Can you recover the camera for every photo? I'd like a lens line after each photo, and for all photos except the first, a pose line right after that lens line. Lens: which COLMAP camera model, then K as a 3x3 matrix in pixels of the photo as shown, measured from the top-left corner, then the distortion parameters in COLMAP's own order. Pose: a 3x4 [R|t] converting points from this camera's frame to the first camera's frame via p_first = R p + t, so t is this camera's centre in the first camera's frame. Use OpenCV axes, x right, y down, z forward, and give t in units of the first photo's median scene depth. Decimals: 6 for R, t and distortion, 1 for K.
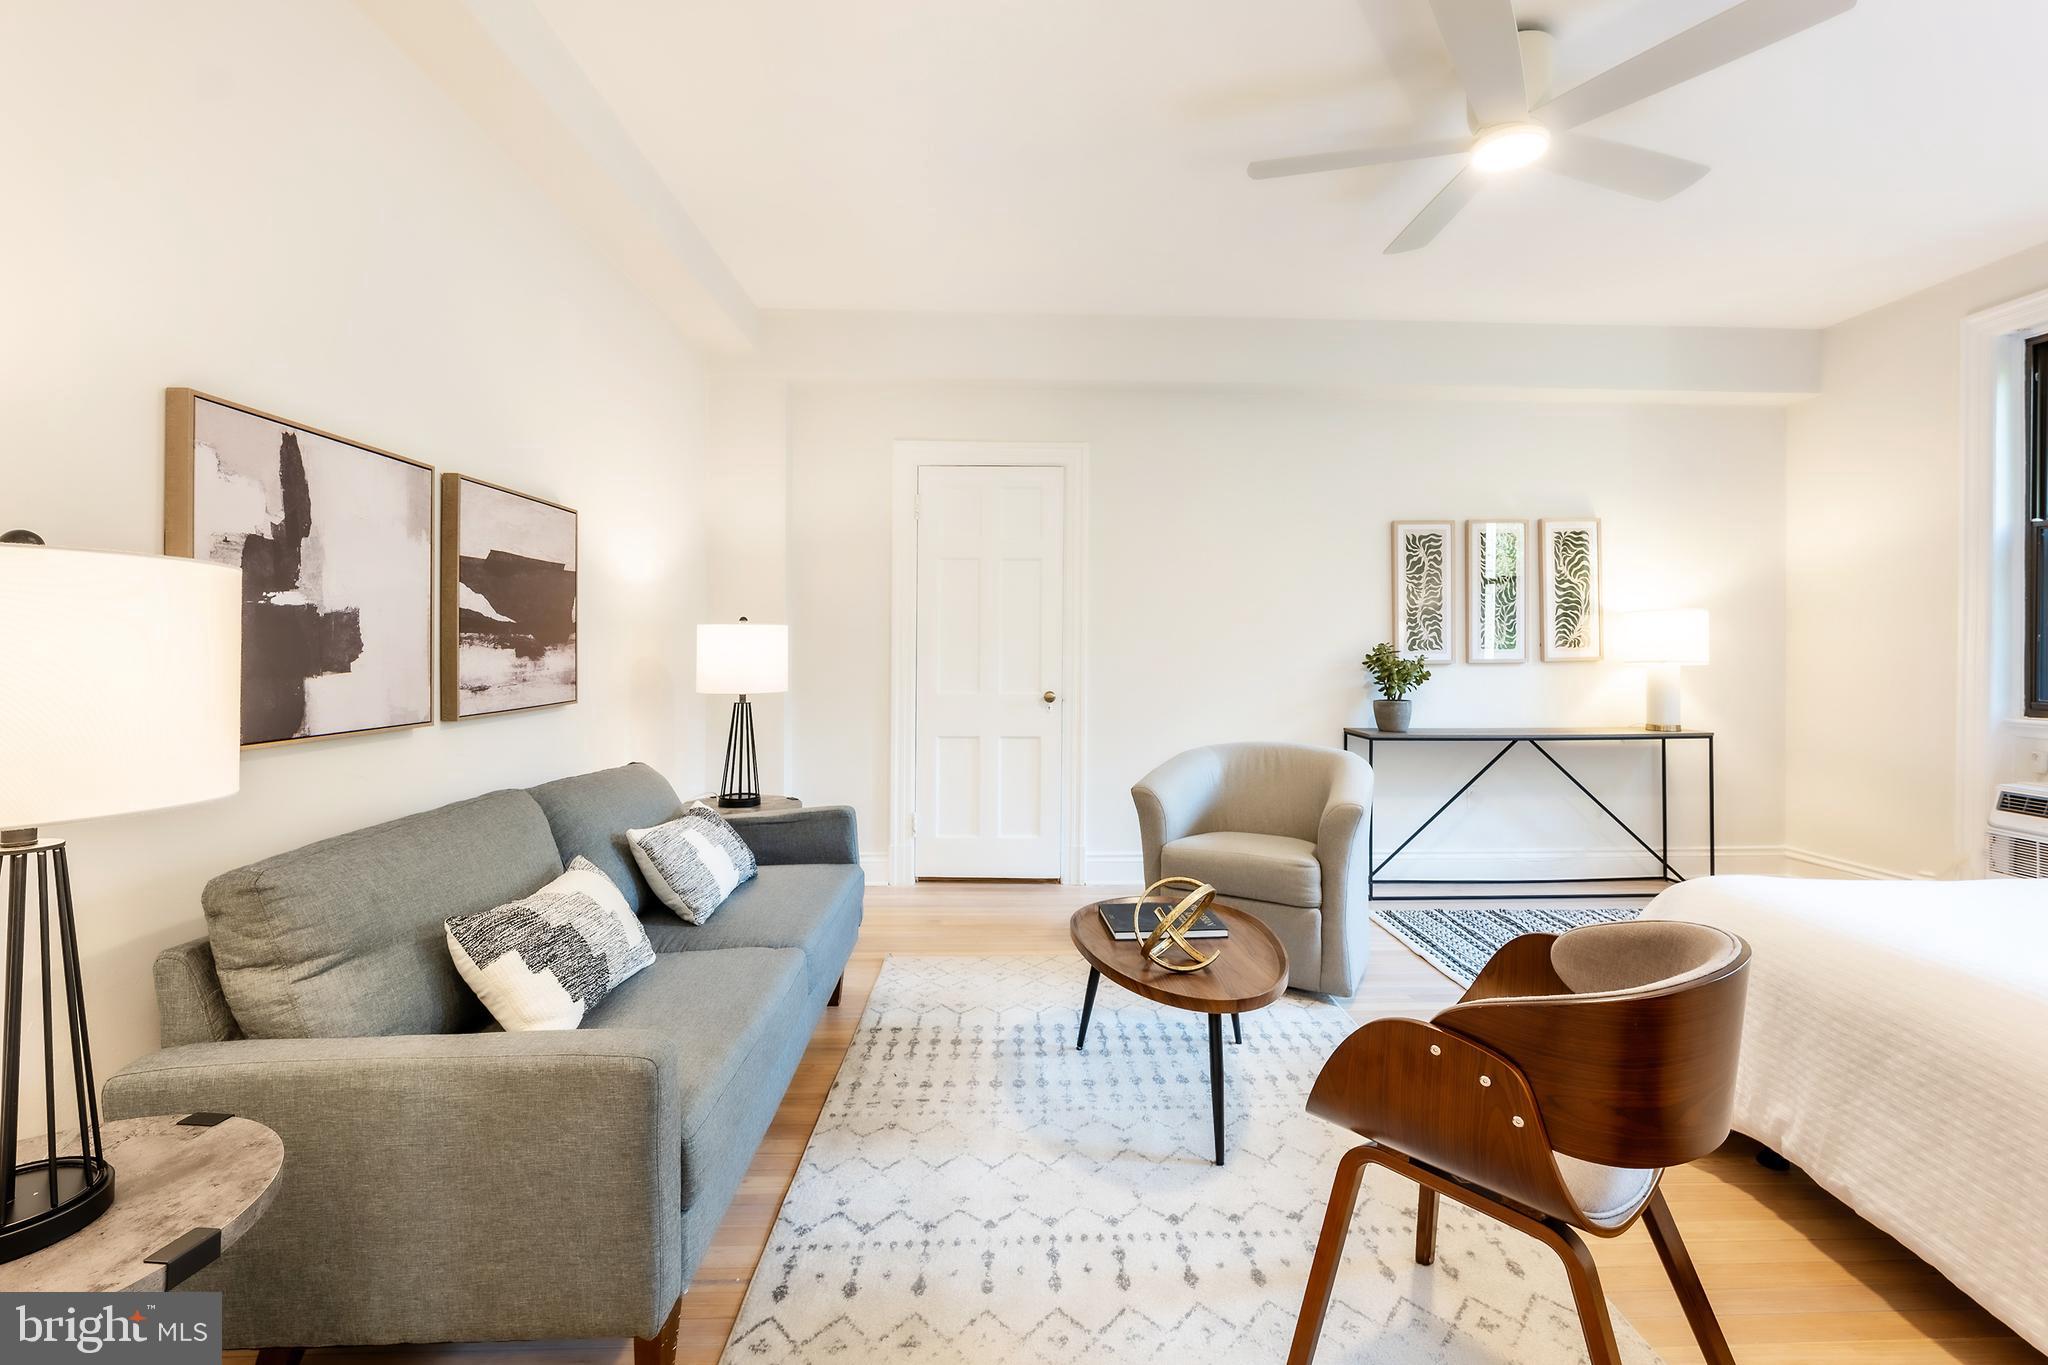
lens RADIAL K [[869.2, 0, 1039.5], [0, 869.2, 641.8], [0, 0, 1]] dist [0.002359, -0.000188]
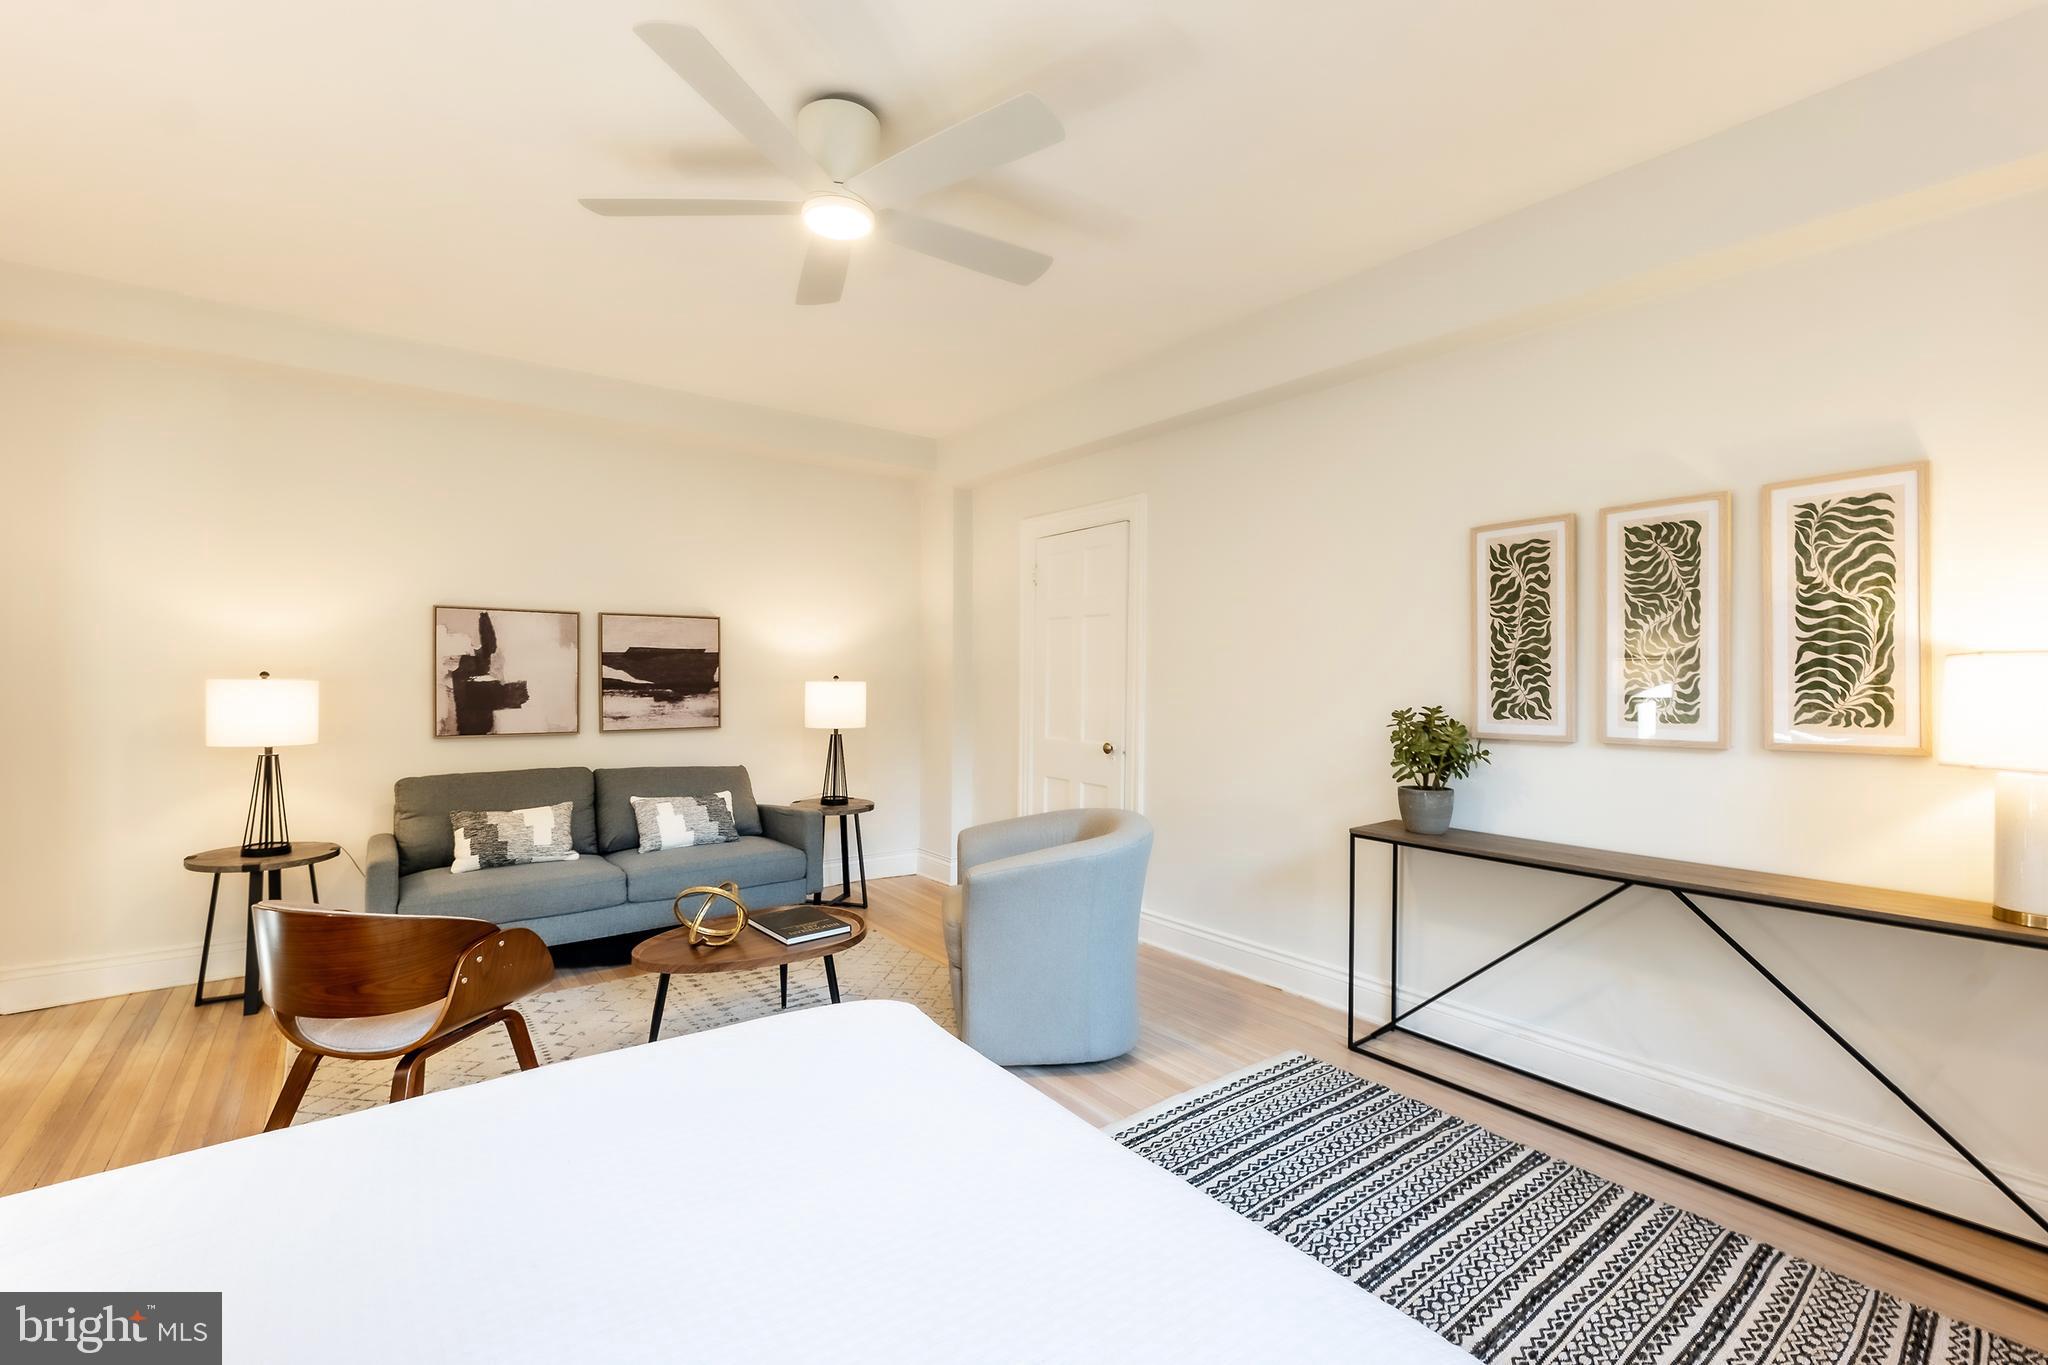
lens RADIAL K [[873.6, 0, 1024.0], [0, 873.6, 682.5], [0, 0, 1]] dist [-0.001040, -0.000063]
pose [[0.566204, 0.009855, -0.824206, 1.231695], [-0.000307, 0.999931, 0.011745, -0.040418], [0.824265, -0.006397, 0.566168, 0.505806]]
